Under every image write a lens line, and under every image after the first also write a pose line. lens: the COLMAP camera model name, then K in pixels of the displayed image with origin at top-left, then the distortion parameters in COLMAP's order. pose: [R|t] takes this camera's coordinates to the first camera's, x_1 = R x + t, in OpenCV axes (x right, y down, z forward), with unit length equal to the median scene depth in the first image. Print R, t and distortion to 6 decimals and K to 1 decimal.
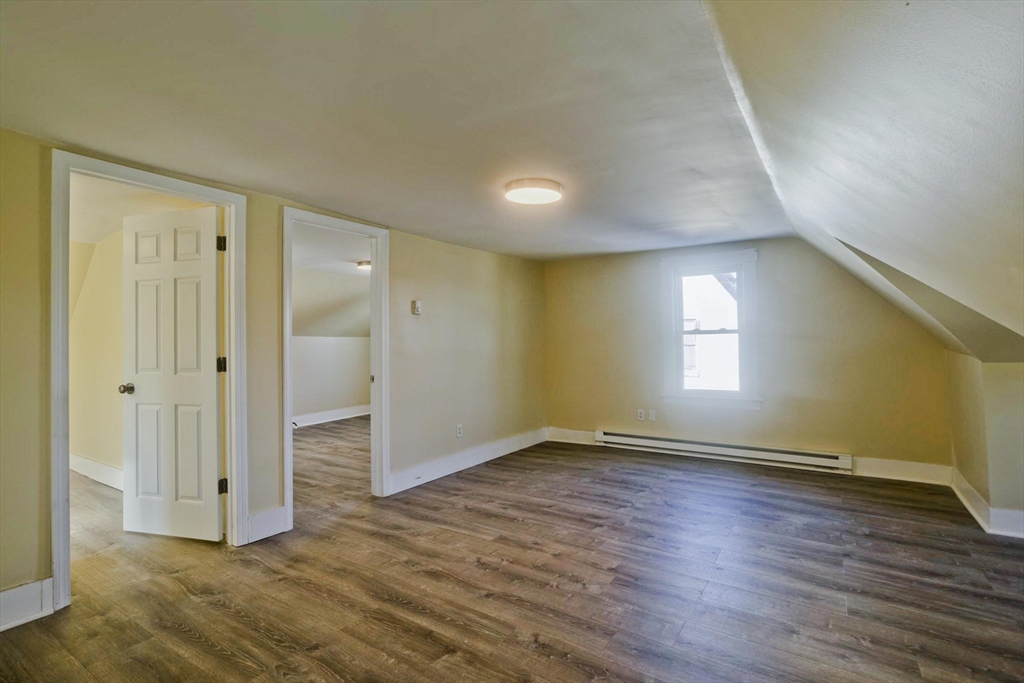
lens RADIAL K [[480.8, 0, 483.0], [0, 480.8, 332.7], [0, 0, 1]] dist [-0.054407, 0.024572]
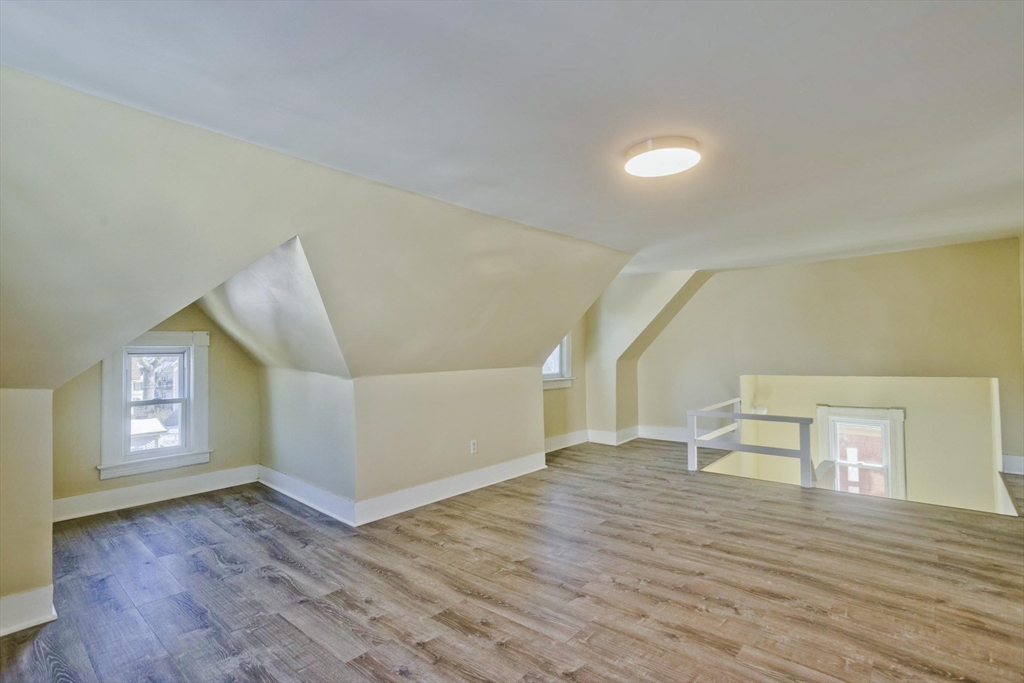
lens RADIAL K [[480.8, 0, 483.0], [0, 480.8, 332.7], [0, 0, 1]] dist [-0.054407, 0.024572]
pose [[-0.989685, 0.027438, 0.140609, 0.330526], [0.019153, 0.998018, -0.059940, 0.027642], [-0.141975, -0.056629, -0.988249, 2.068630]]
